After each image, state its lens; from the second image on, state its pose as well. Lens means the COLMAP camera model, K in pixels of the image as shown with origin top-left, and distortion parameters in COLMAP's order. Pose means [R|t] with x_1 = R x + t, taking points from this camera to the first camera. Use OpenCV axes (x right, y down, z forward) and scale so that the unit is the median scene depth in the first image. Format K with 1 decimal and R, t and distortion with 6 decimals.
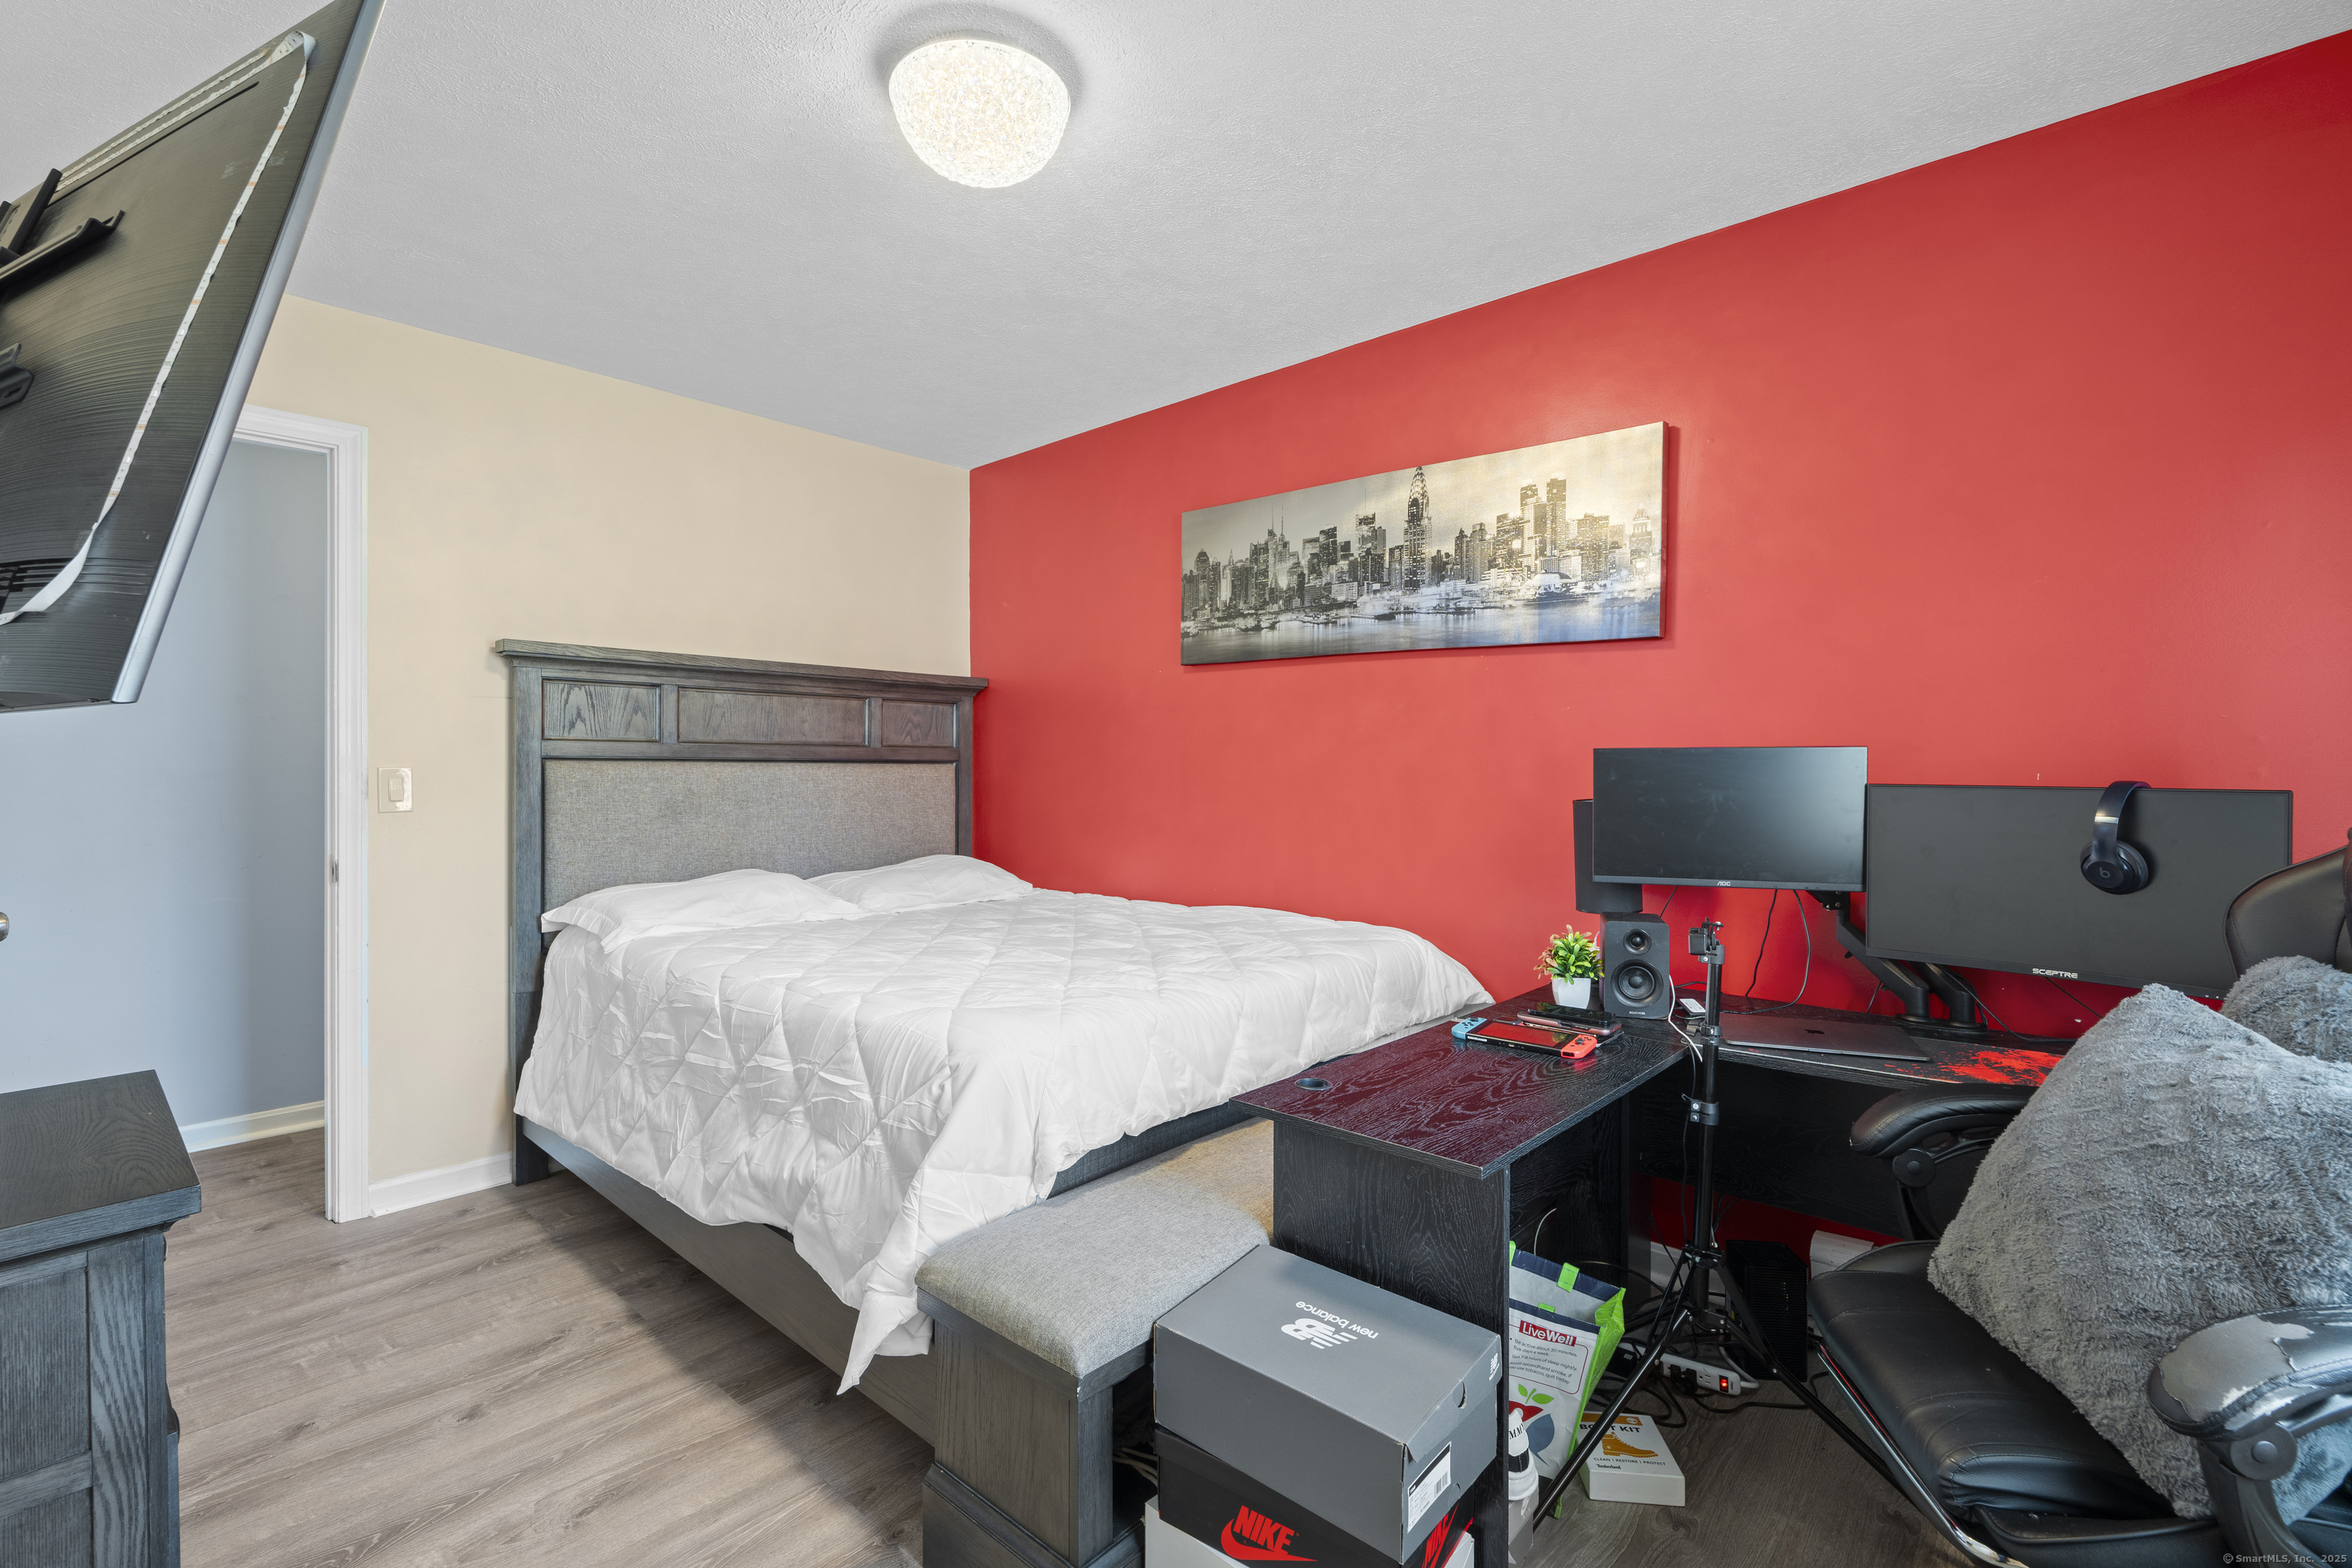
lens RADIAL K [[1048.8, 0, 1186.4], [0, 1048.8, 785.2], [0, 0, 1]] dist [-0.001315, -0.000007]
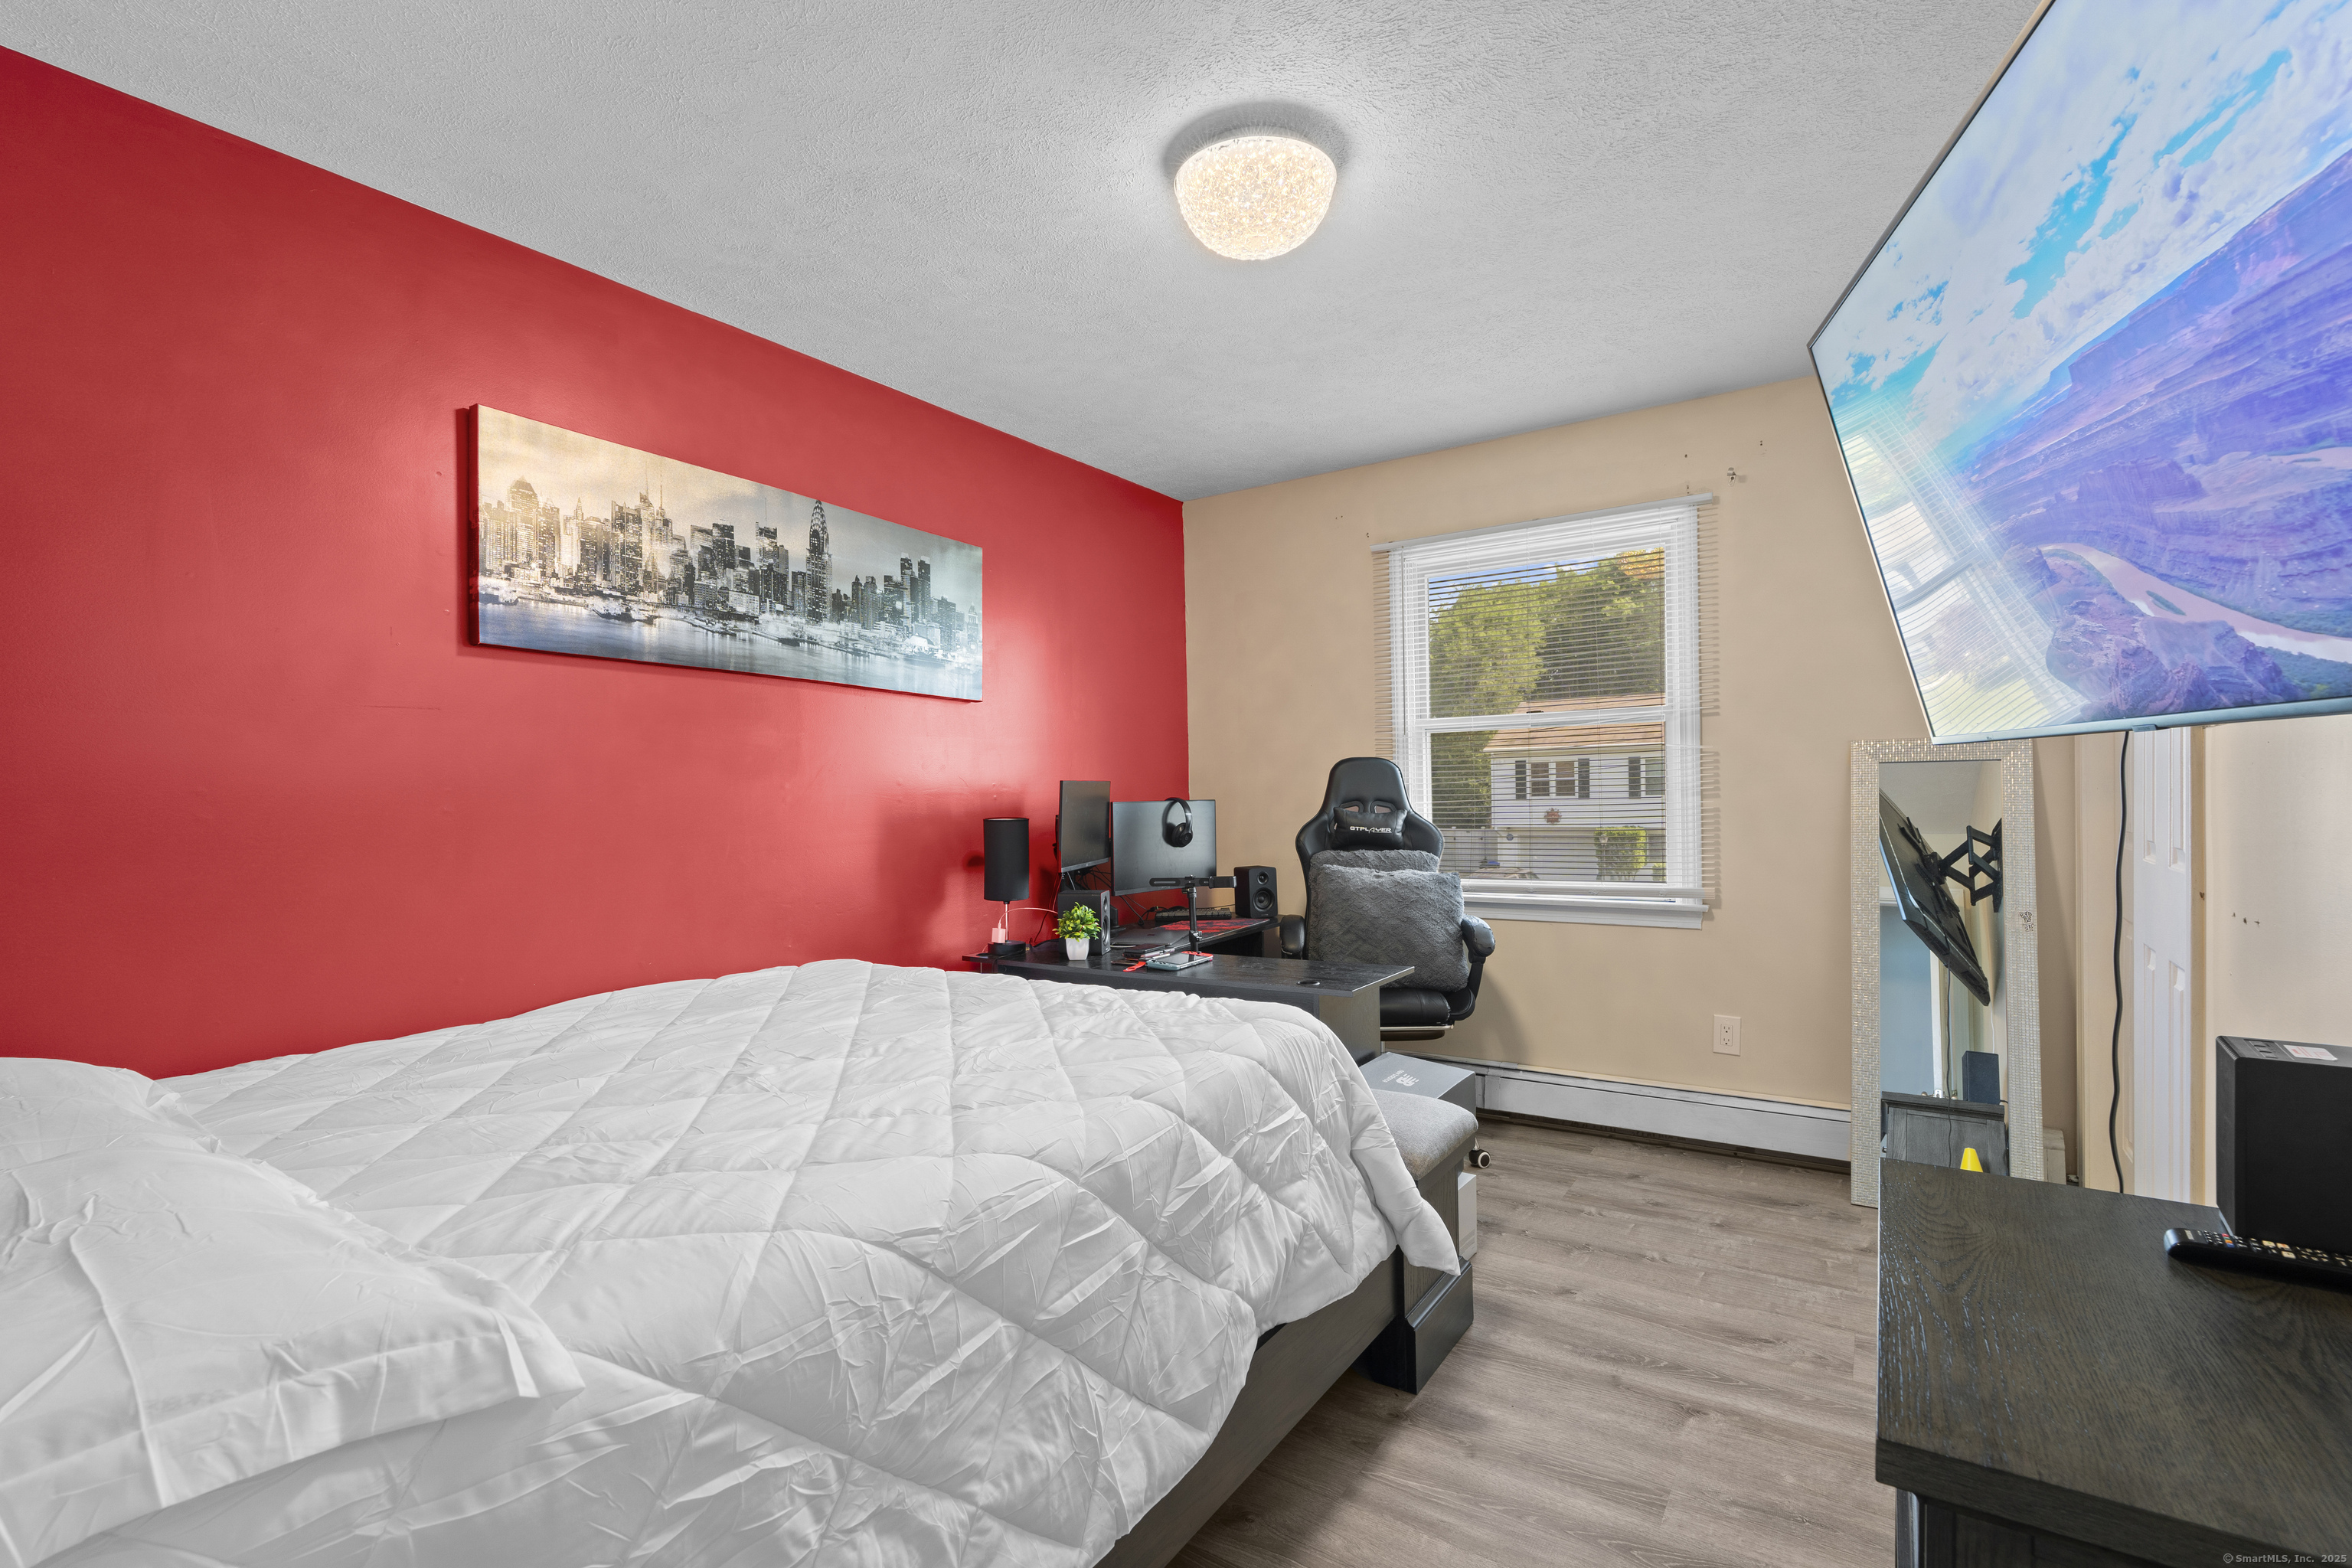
lens RADIAL K [[1048.8, 0, 1186.4], [0, 1048.8, 785.2], [0, 0, 1]] dist [-0.001315, -0.000007]
pose [[-0.114463, 0.002311, 0.993425, -0.774954], [0.020748, 0.999785, 0.000065, -0.021805], [-0.993211, 0.020619, -0.114486, 0.729900]]
